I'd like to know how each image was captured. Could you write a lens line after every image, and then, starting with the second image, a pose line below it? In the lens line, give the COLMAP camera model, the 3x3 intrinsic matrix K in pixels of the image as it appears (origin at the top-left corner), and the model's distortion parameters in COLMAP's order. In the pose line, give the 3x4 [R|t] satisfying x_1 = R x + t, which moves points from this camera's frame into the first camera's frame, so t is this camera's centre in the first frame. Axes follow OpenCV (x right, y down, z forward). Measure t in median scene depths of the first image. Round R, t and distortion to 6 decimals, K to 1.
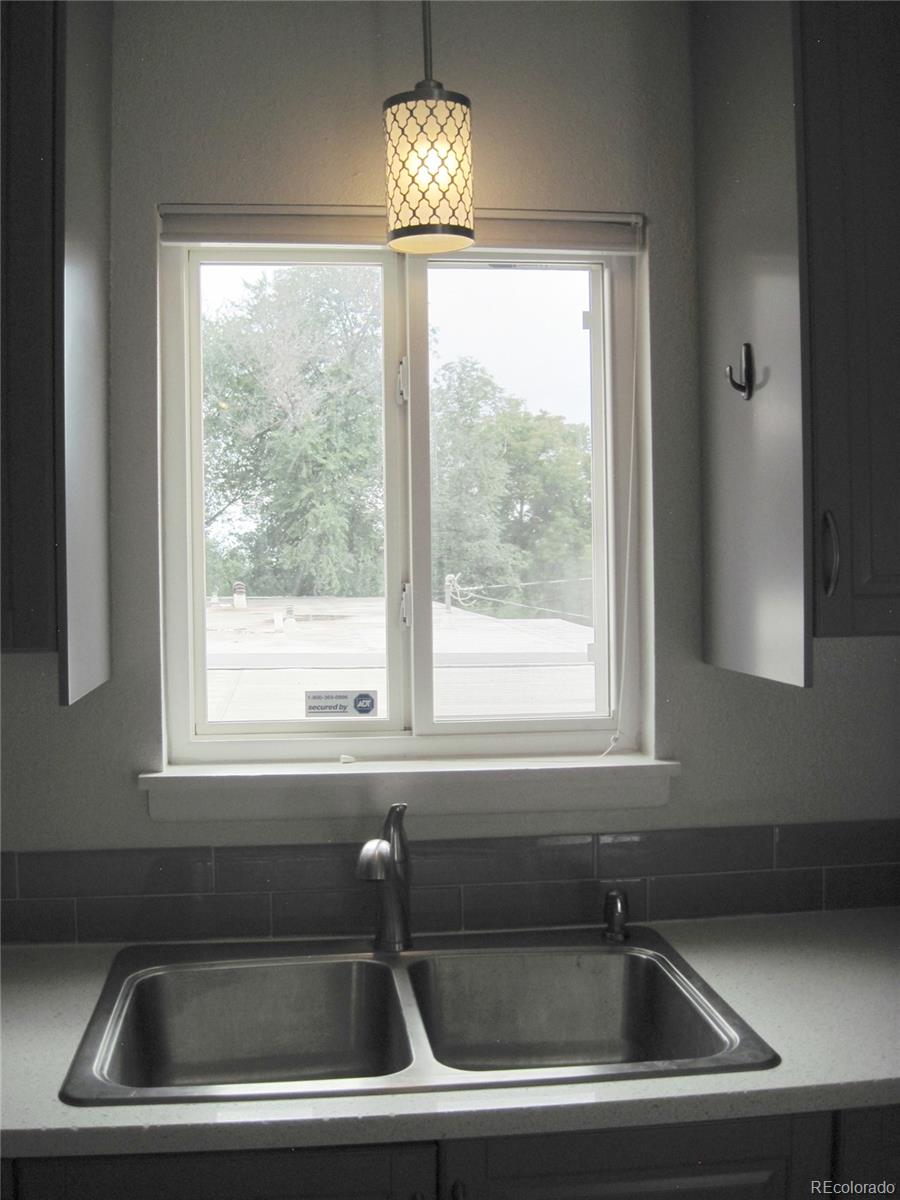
lens RADIAL K [[1220.6, 0, 441.2], [0, 1220.6, 591.1], [0, 0, 1]] dist [-0.115942, 0.000000]
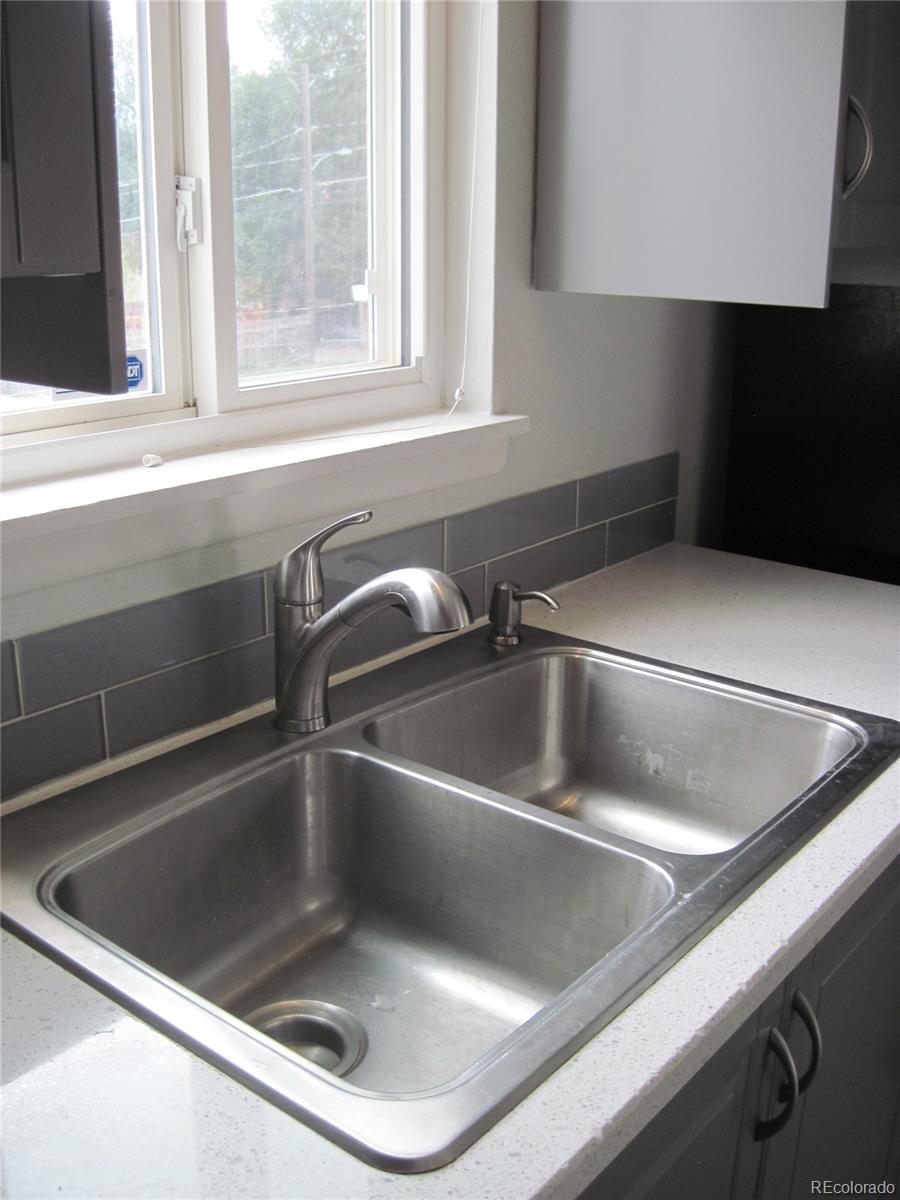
lens RADIAL K [[1220.6, 0, 445.2], [0, 1220.6, 592.8], [0, 0, 1]] dist [-0.115942, 0.000000]
pose [[0.725474, -0.189548, 0.661633, -0.400156], [0.002881, 0.962156, 0.272485, 0.034625], [-0.688243, -0.195775, 0.698565, 0.453369]]
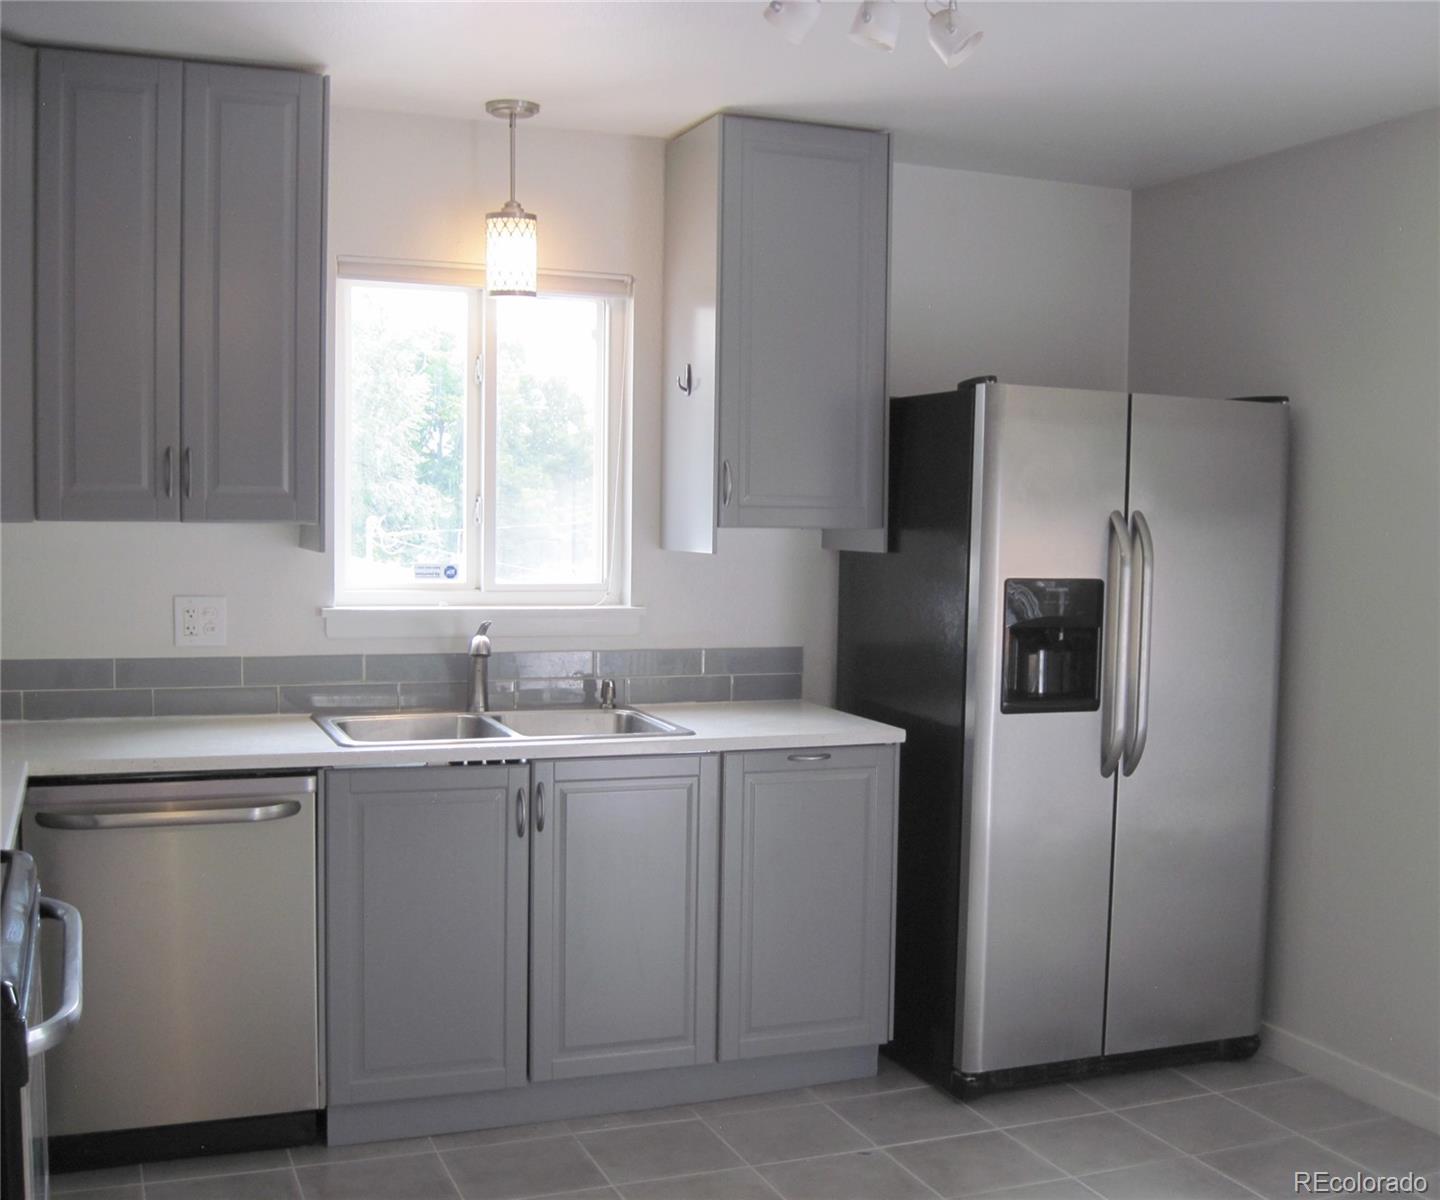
lens RADIAL K [[1591.8, 0, 718.7], [0, 1591.8, 604.7], [0, 0, 1]] dist [-0.073556, 0.000000]
pose [[0.970489, 0.012229, 0.240835, -0.234698], [-0.020621, 0.999264, 0.032356, 0.064222], [-0.240262, -0.036368, 0.970027, -1.154796]]
